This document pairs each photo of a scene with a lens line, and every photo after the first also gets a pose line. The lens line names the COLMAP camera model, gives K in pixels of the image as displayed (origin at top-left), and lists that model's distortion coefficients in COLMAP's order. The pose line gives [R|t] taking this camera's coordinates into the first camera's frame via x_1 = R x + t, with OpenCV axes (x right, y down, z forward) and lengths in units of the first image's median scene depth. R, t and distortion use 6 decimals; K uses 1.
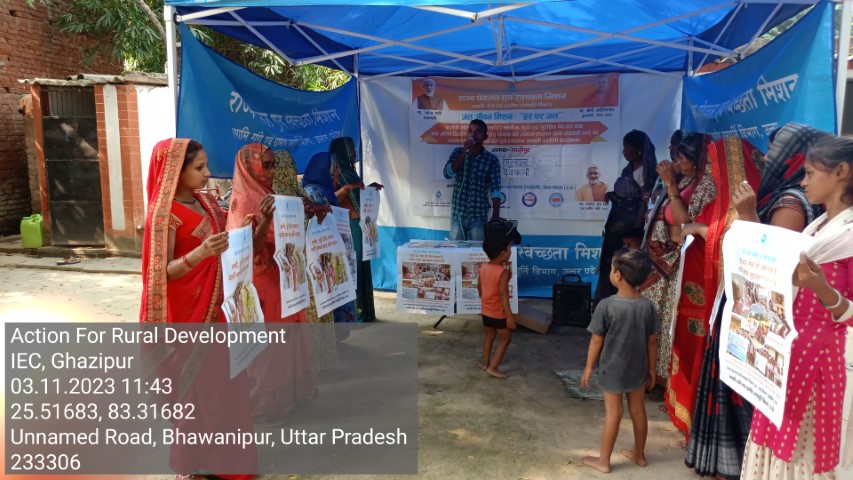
lens RADIAL K [[613.9, 0, 426.5], [0, 613.9, 240.0], [0, 0, 1]] dist [0.001707, -0.003486]
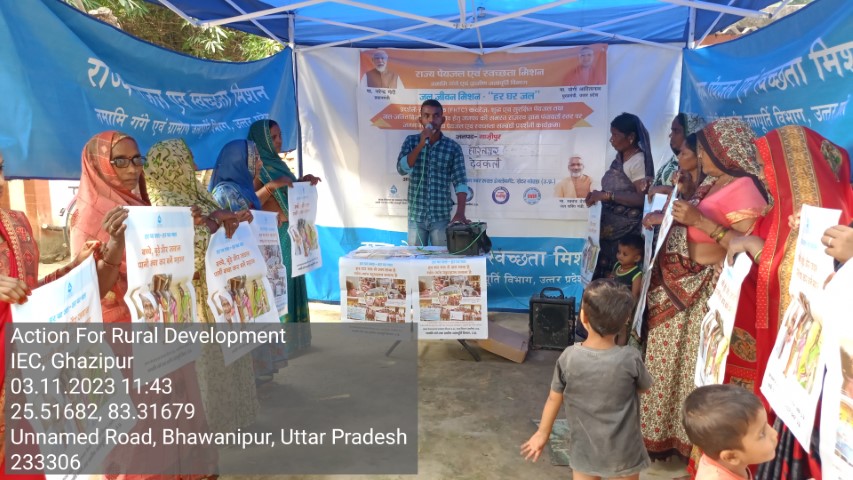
lens RADIAL K [[613.9, 0, 426.5], [0, 613.9, 240.0], [0, 0, 1]] dist [0.001707, -0.003486]
pose [[0.998655, -0.008515, 0.051138, 0.023095], [0.007122, 0.999600, 0.027358, -0.029829], [-0.051350, -0.026957, 0.998317, 0.167668]]
